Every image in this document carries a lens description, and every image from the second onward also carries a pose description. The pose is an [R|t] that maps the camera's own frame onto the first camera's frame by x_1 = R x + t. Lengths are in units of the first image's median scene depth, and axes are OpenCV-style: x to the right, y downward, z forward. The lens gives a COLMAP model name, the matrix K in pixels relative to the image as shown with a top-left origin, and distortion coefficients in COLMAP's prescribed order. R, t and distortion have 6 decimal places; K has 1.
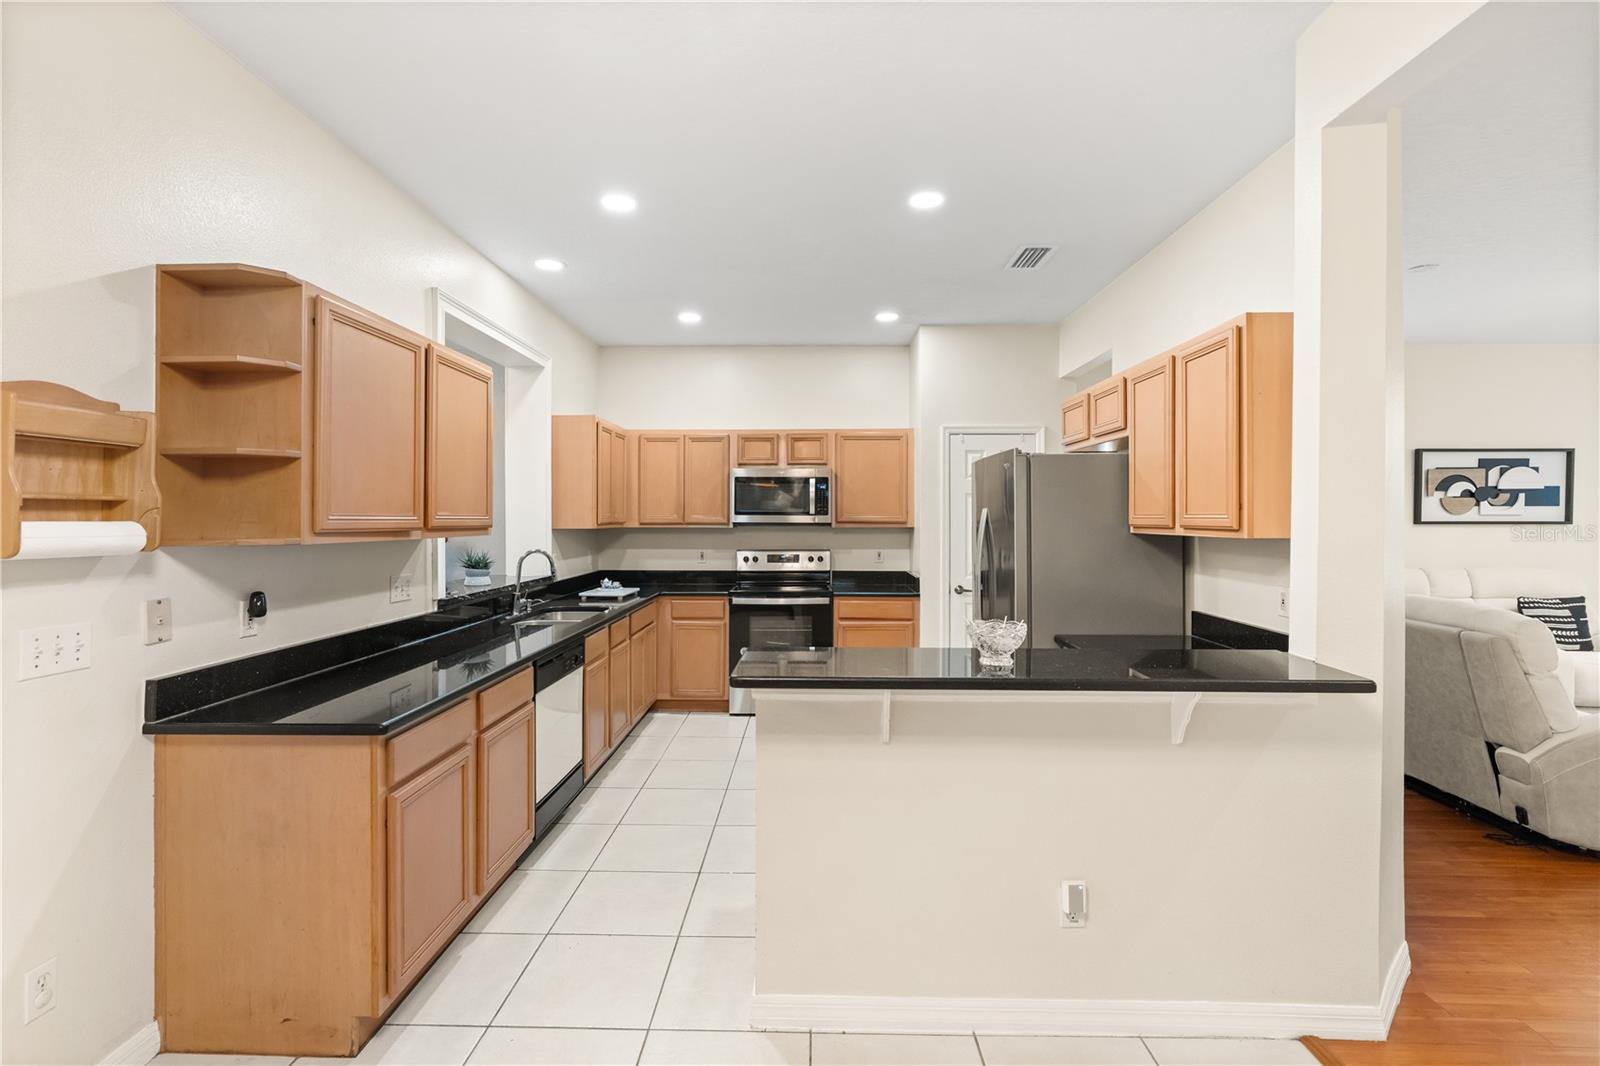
lens RADIAL K [[720.1, 0, 798.2], [0, 720.1, 518.0], [0, 0, 1]] dist [-0.001125, 0.000000]
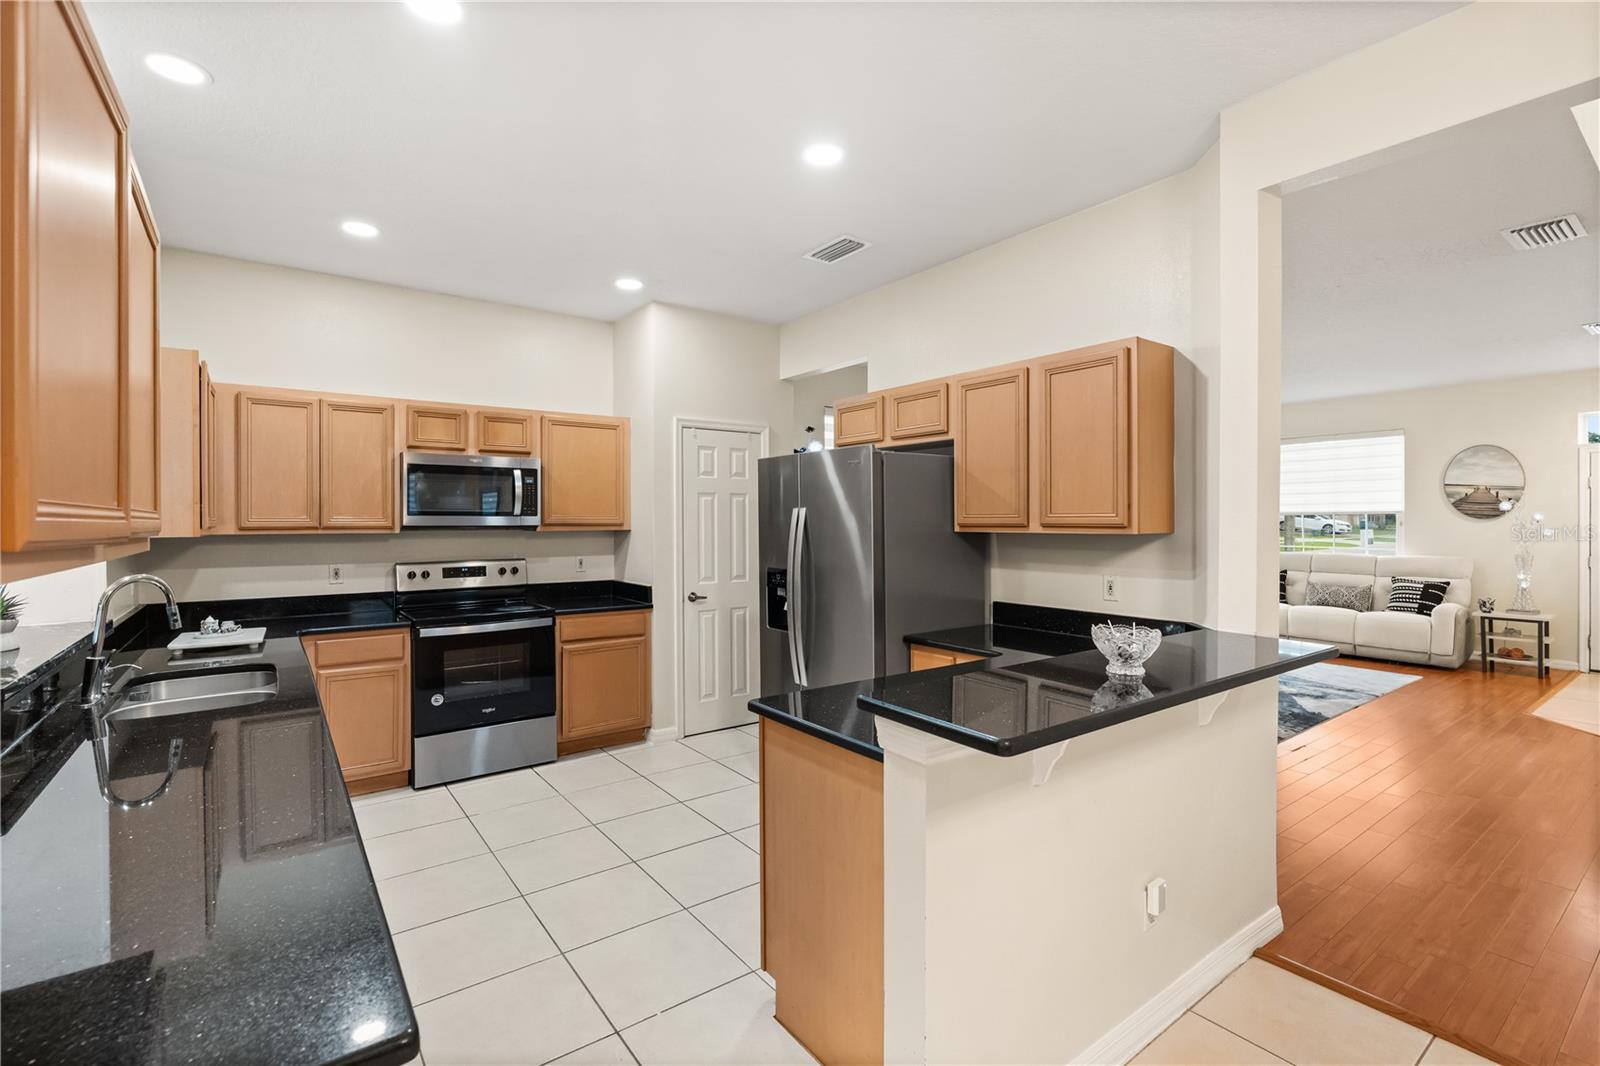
lens RADIAL K [[716.7, 0, 792.6], [0, 716.7, 523.3], [0, 0, 1]] dist [-0.002427, -0.000325]
pose [[0.796518, -0.004999, 0.604595, -0.213265], [0.003443, 0.999987, 0.003732, 0.002279], [-0.604605, -0.000891, 0.796525, 0.180408]]
